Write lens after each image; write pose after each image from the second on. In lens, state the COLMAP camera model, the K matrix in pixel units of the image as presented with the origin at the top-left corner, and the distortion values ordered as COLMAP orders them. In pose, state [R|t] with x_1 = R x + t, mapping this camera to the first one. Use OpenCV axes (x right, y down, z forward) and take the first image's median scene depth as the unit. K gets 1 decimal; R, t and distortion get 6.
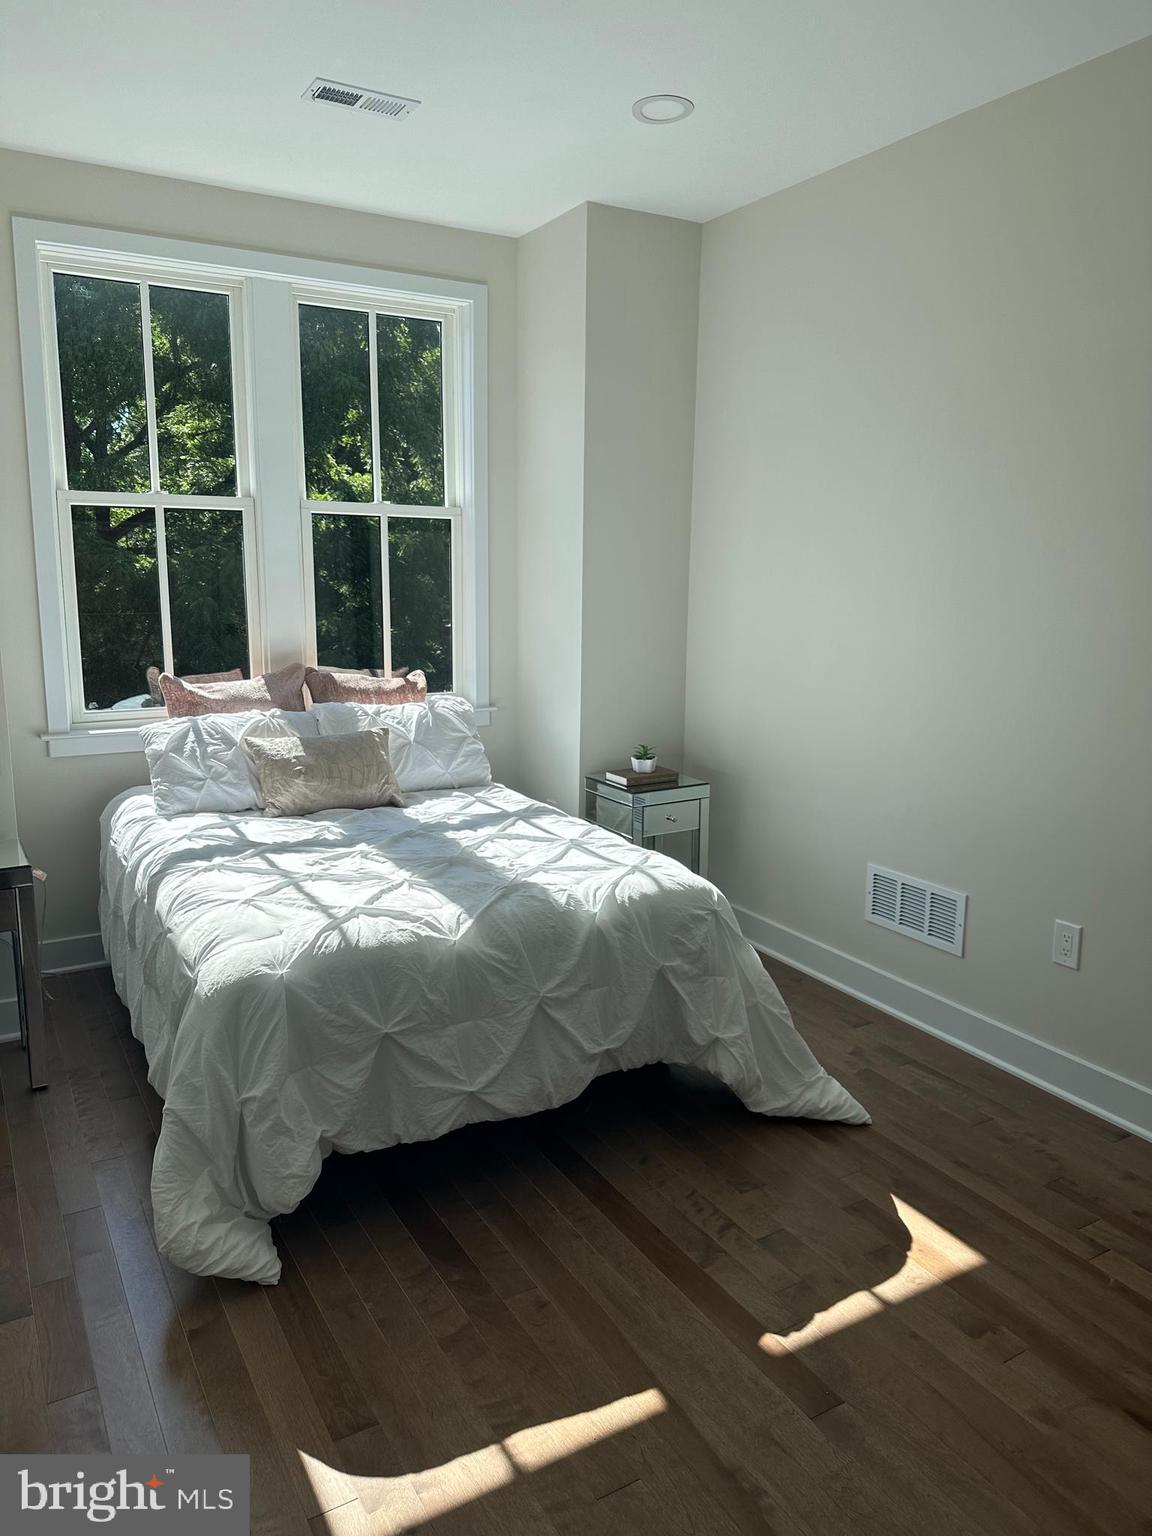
lens RADIAL K [[1086.0, 0, 583.1], [0, 1086.0, 742.5], [0, 0, 1]] dist [0.035909, -0.051907]
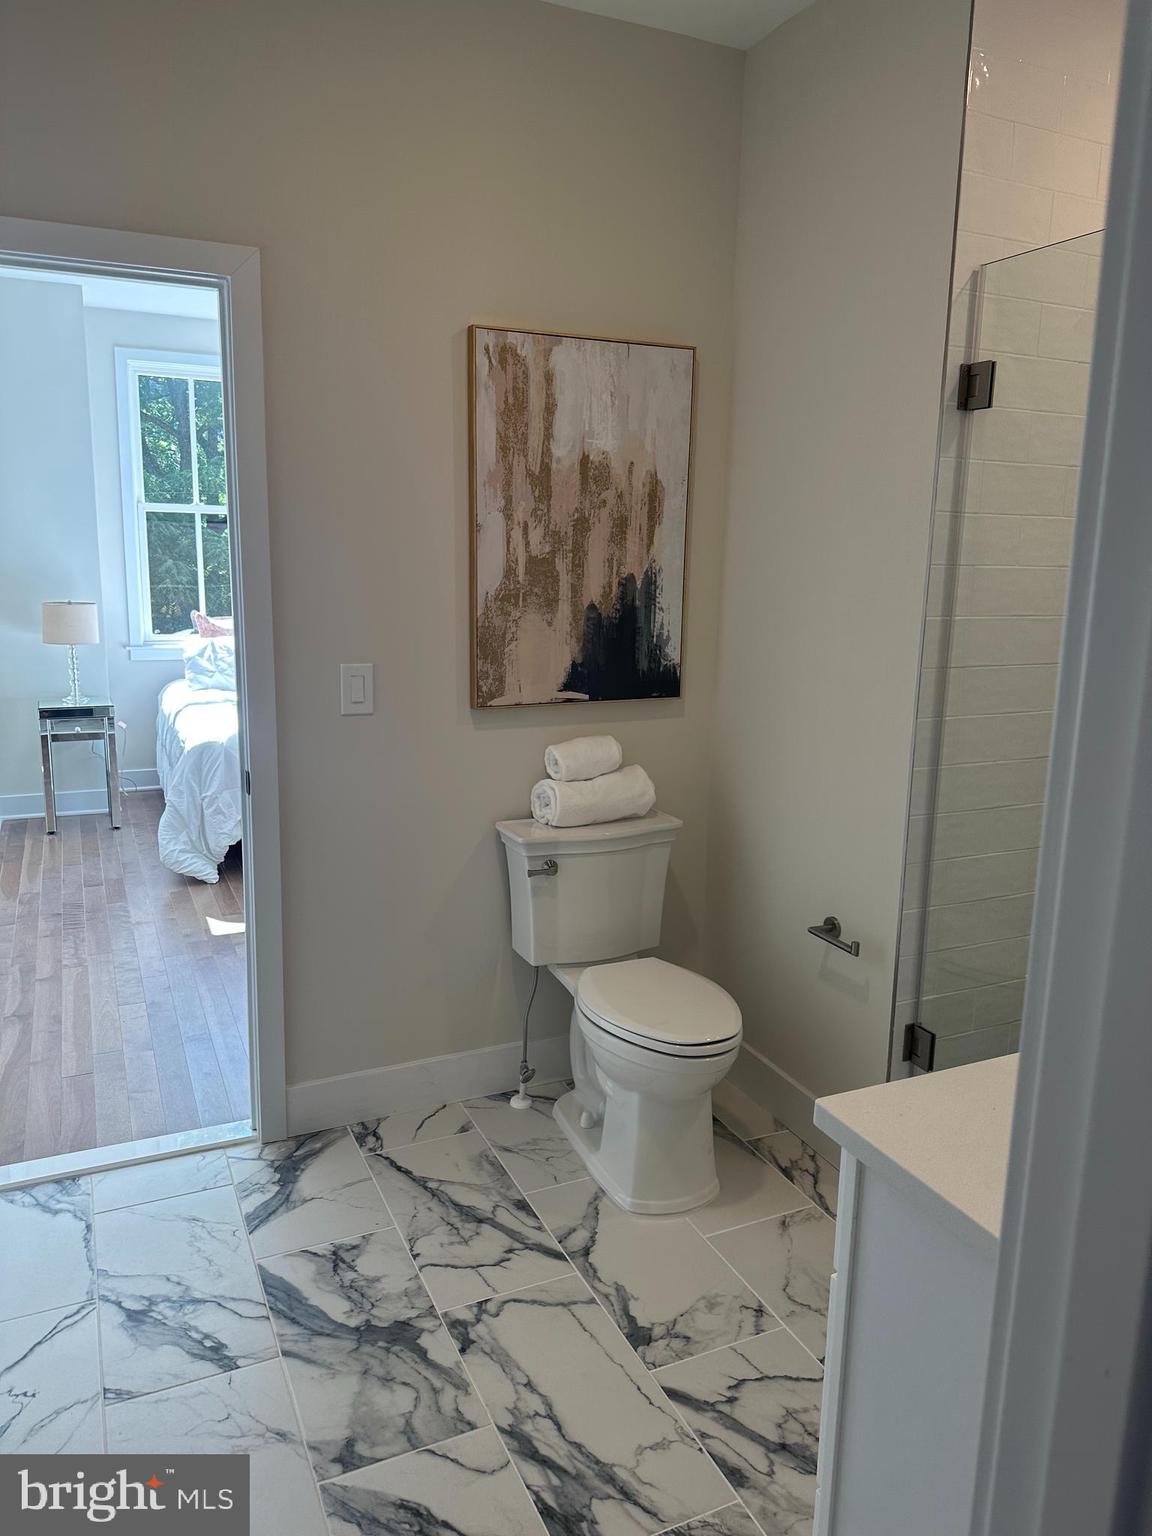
lens RADIAL K [[1081.5, 0, 558.7], [0, 1081.5, 746.0], [0, 0, 1]] dist [0.006526, -0.000313]
pose [[0.993885, 0.026379, -0.107219, 0.496841], [-0.026130, 0.999652, 0.003727, 0.172147], [0.107280, -0.000903, 0.994228, -0.836195]]
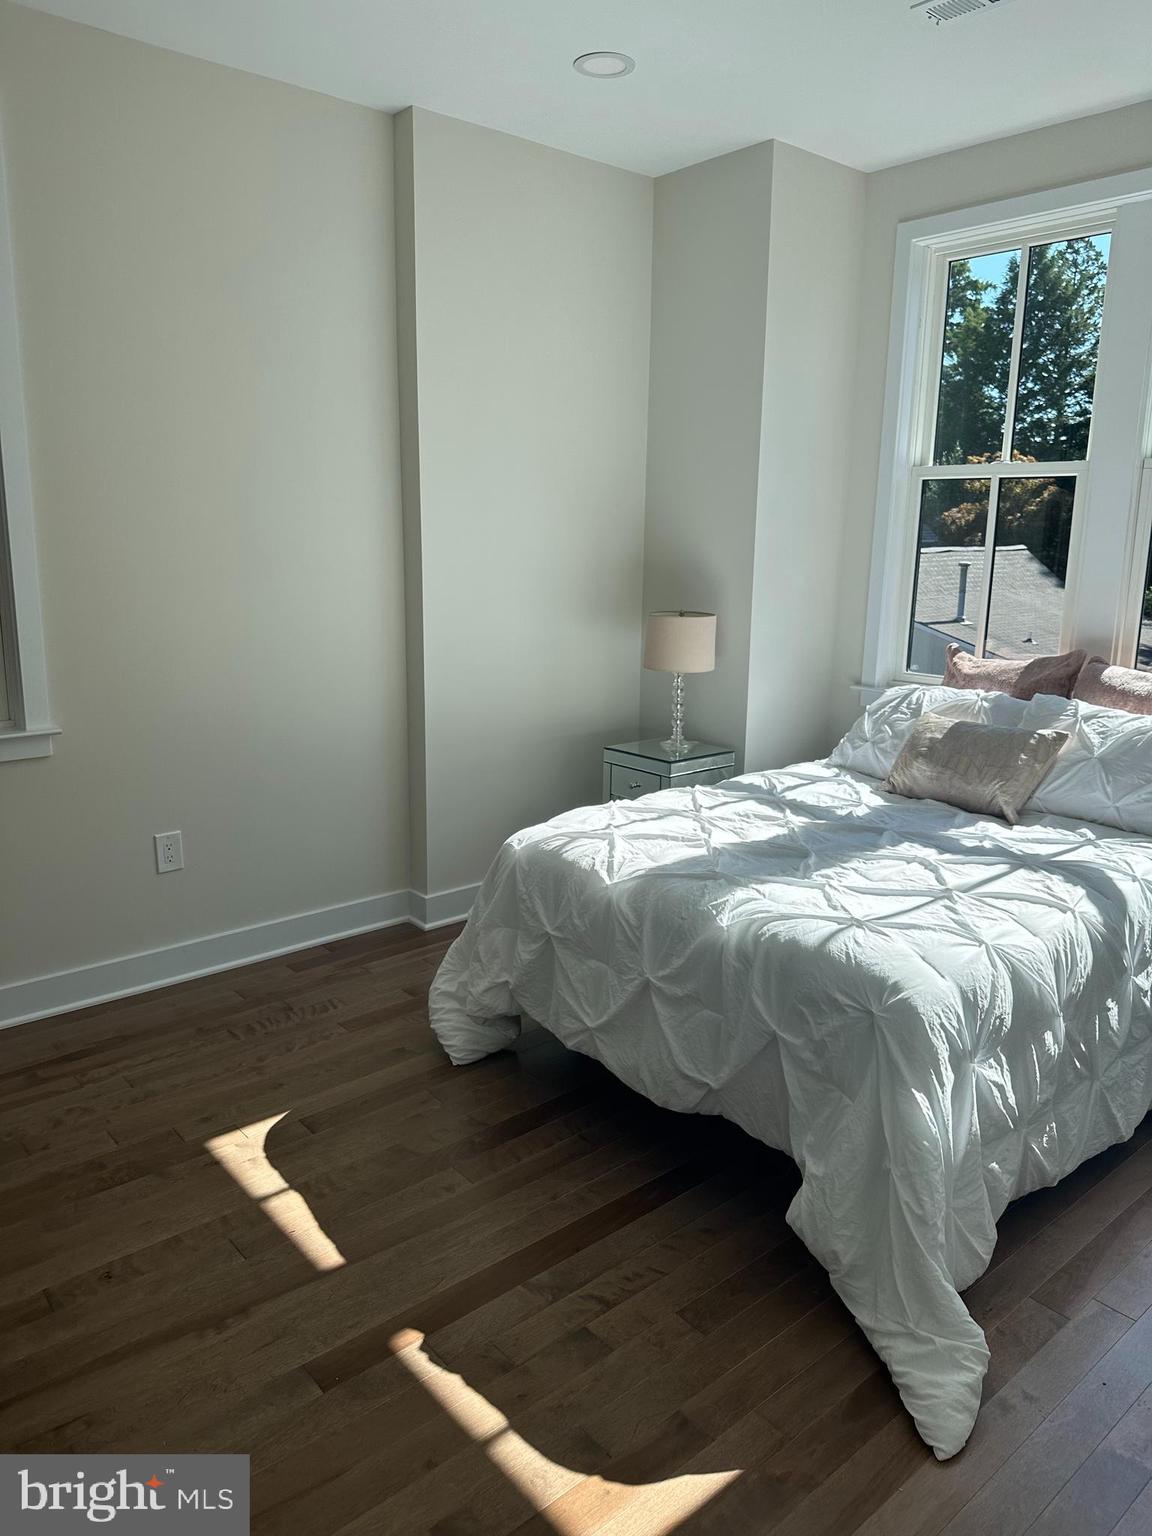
lens RADIAL K [[1095.2, 0, 574.6], [0, 1095.2, 734.4], [0, 0, 1]] dist [0.102029, -0.154874]
pose [[0.171534, 0.182087, -0.968205, 0.814487], [-0.181348, 0.971813, 0.150637, -0.105190], [0.968343, 0.149743, 0.199720, 0.678743]]
